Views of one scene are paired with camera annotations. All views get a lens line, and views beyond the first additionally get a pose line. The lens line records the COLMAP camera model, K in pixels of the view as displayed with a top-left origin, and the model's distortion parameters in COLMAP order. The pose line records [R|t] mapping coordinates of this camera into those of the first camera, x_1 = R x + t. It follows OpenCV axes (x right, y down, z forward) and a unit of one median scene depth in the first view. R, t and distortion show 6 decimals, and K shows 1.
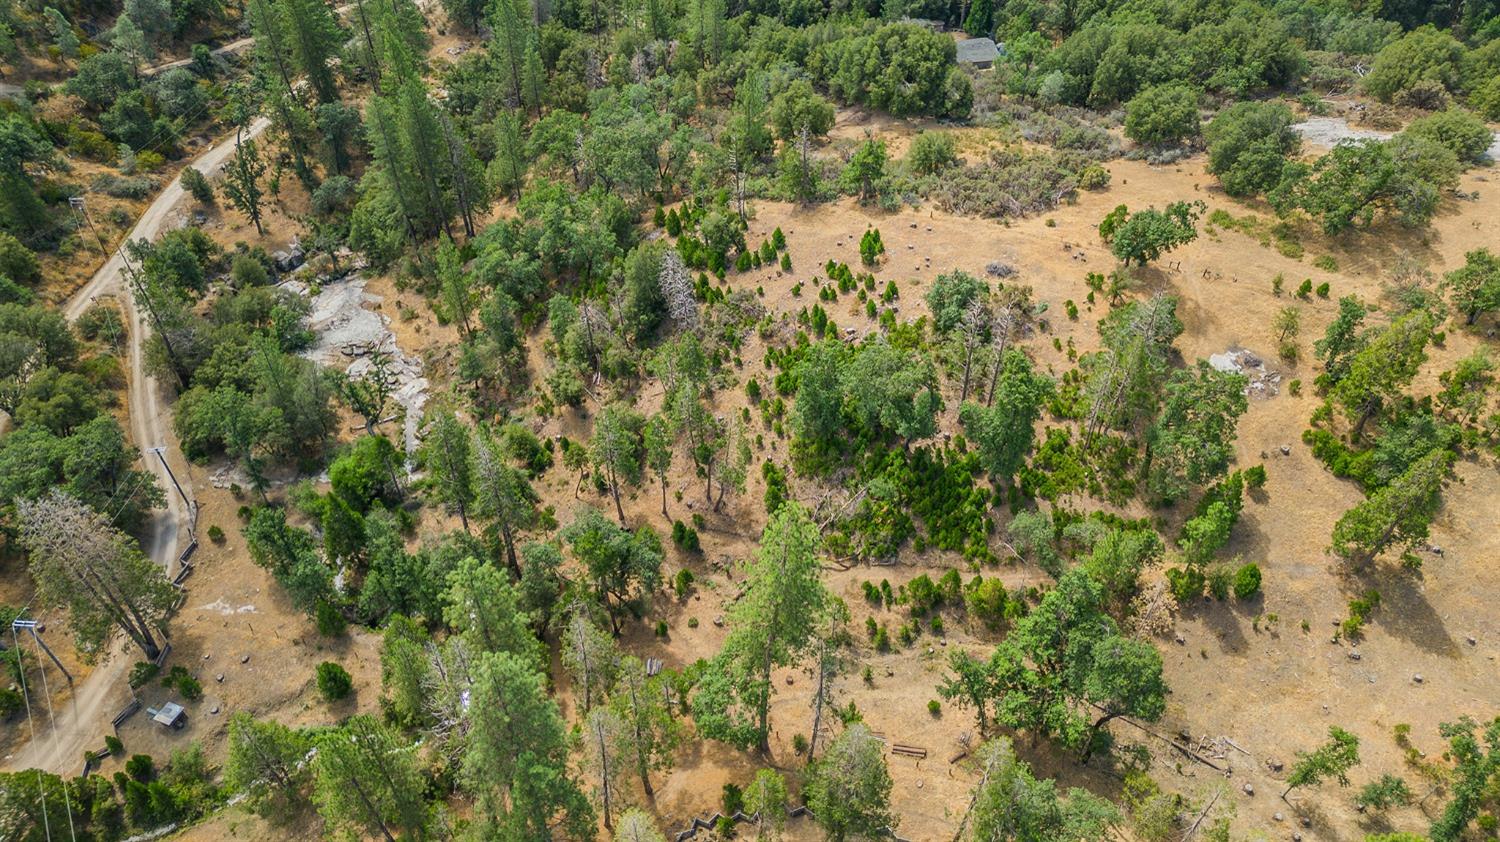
lens RADIAL K [[1043.1, 0, 750.3], [0, 1043.1, 427.5], [0, 0, 1]] dist [0.050232, -0.018948]
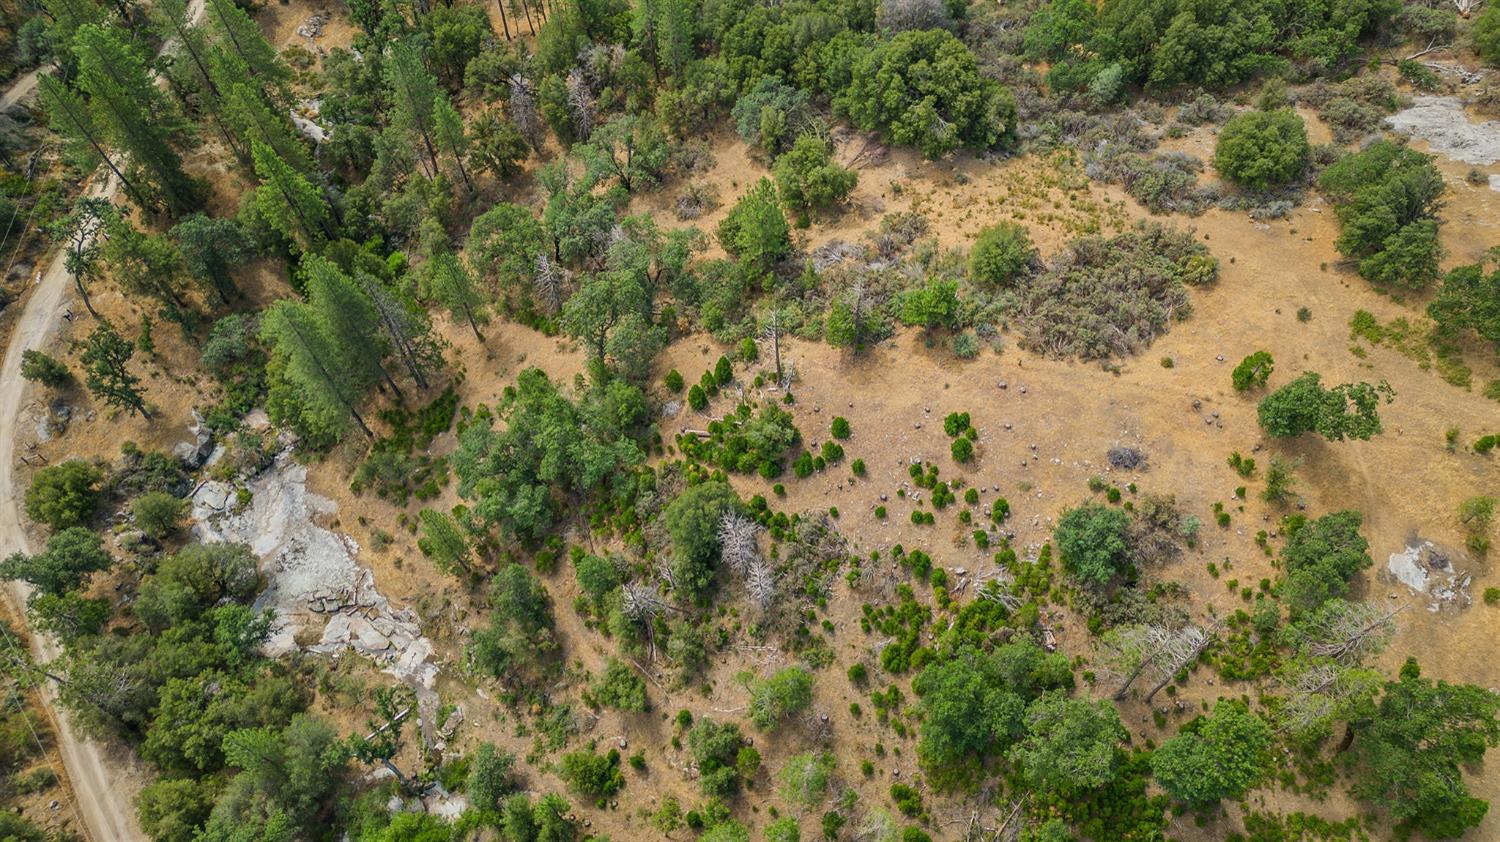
lens RADIAL K [[1043.1, 0, 751.2], [0, 1043.1, 421.6], [0, 0, 1]] dist [0.050232, -0.018948]
pose [[0.986364, -0.146325, 0.075329, -0.104541], [0.121242, 0.955581, 0.268634, -0.423377], [-0.111291, -0.255838, 0.960292, 0.247775]]
